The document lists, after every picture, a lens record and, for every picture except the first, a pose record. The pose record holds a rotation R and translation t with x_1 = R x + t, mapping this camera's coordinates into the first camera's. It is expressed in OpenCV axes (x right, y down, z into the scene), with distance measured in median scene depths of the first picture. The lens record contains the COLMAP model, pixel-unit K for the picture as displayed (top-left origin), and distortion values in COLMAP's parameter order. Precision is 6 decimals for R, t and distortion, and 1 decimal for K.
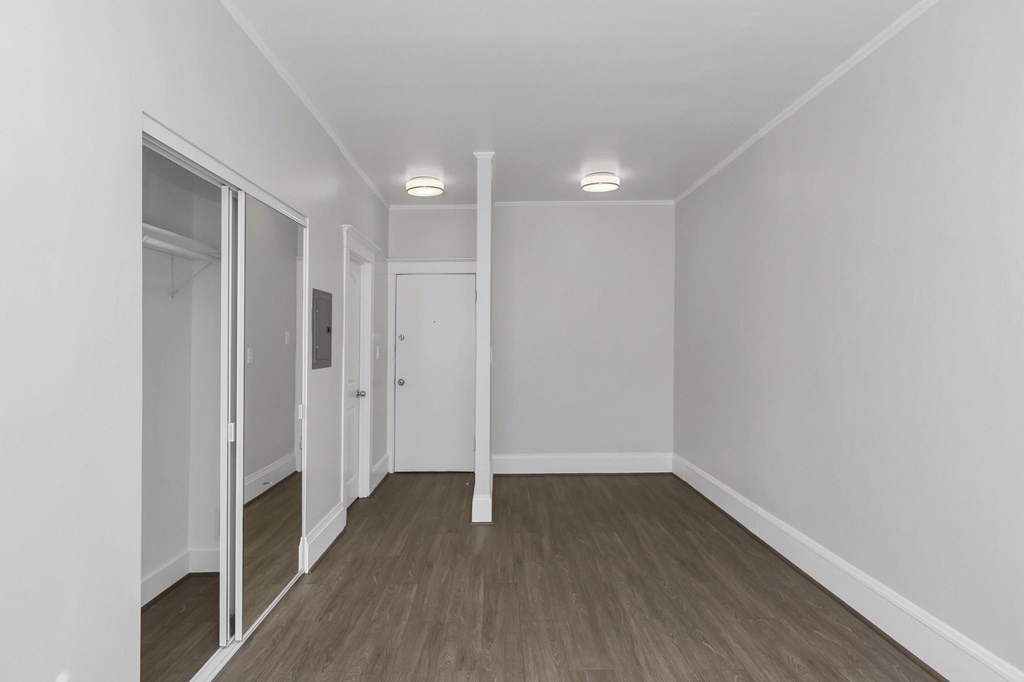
lens RADIAL K [[554.2, 0, 496.9], [0, 554.2, 339.3], [0, 0, 1]] dist [-0.001109, -0.000156]
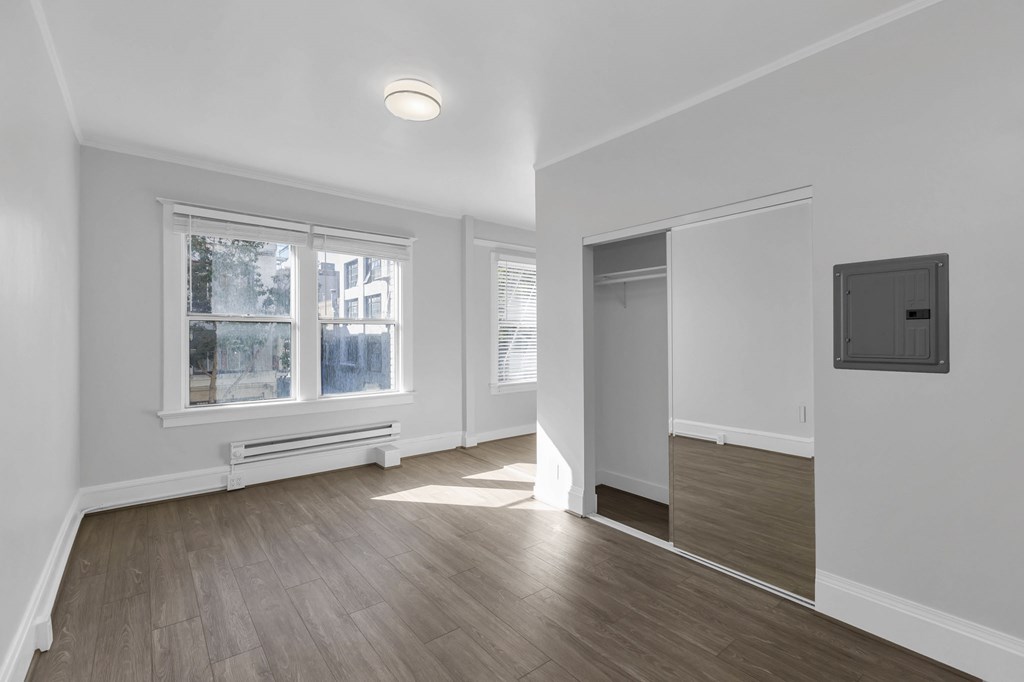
lens RADIAL K [[458.8, 0, 517.6], [0, 458.8, 338.2], [0, 0, 1]] dist [0.001523, 0.000323]
pose [[-0.773347, -0.002435, -0.633978, 0.468494], [0.000328, 0.999991, -0.004241, 0.015978], [0.633983, -0.003488, -0.773339, 1.337170]]
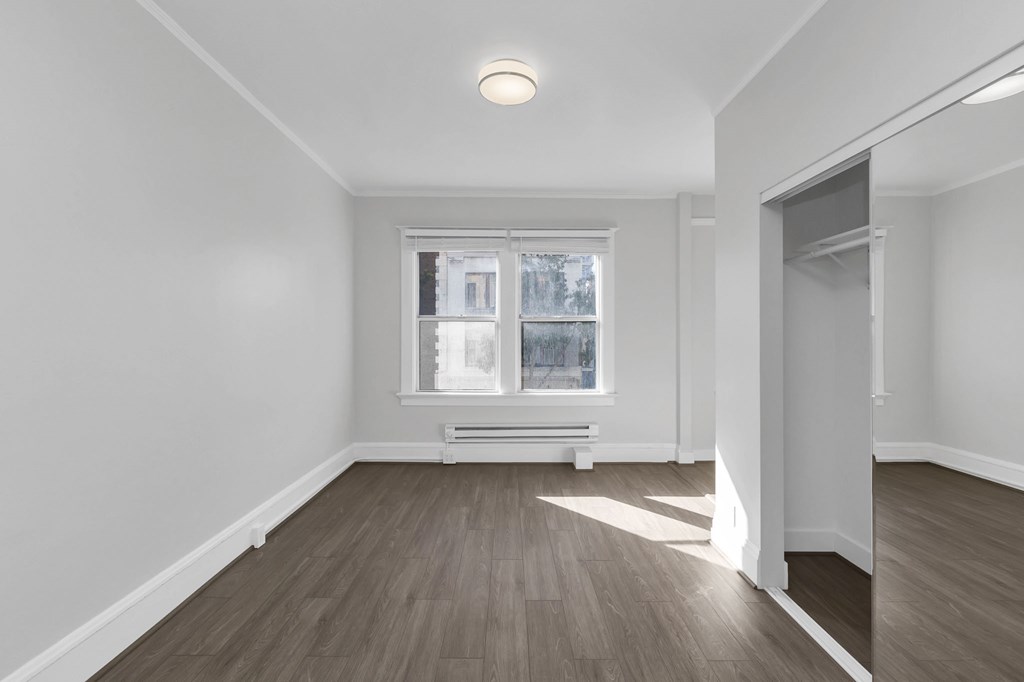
lens RADIAL K [[462.5, 0, 513.2], [0, 462.5, 338.9], [0, 0, 1]] dist [-0.000229, 0.000482]
pose [[-0.999959, -0.005510, -0.007254, 0.065290], [-0.005523, 0.999983, 0.001744, 0.017674], [0.007244, 0.001784, -0.999972, 1.367328]]
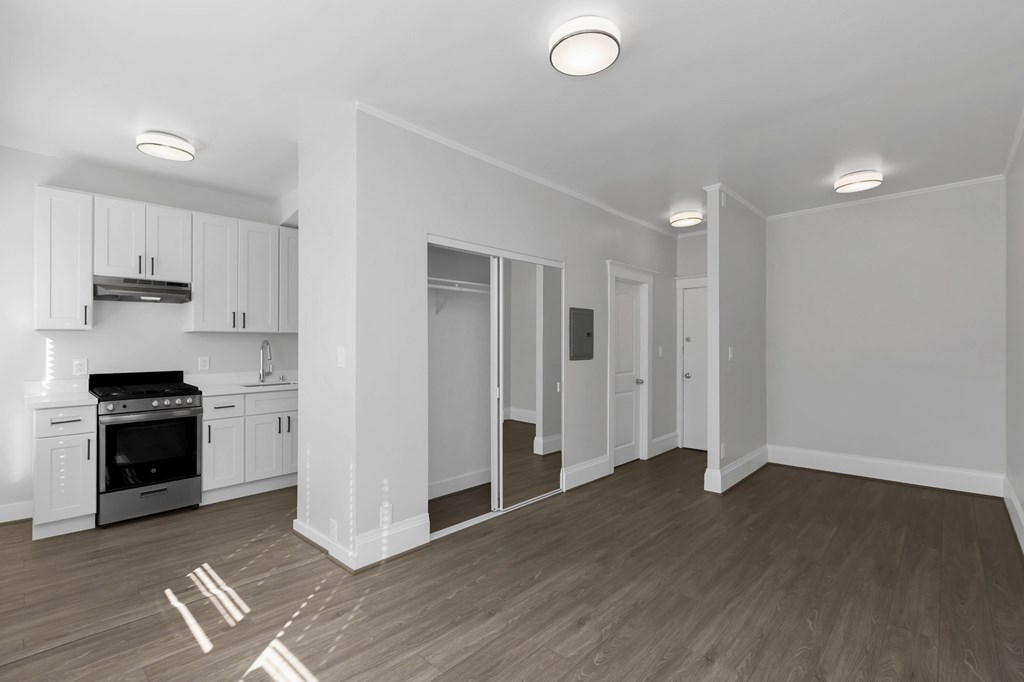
lens RADIAL K [[462.5, 0, 513.2], [0, 462.5, 338.9], [0, 0, 1]] dist [-0.000229, 0.000482]
pose [[0.731154, -0.007257, -0.682174, 0.466000], [0.001793, 0.999960, -0.008716, 0.006821], [0.682210, 0.005150, 0.731138, -0.044964]]
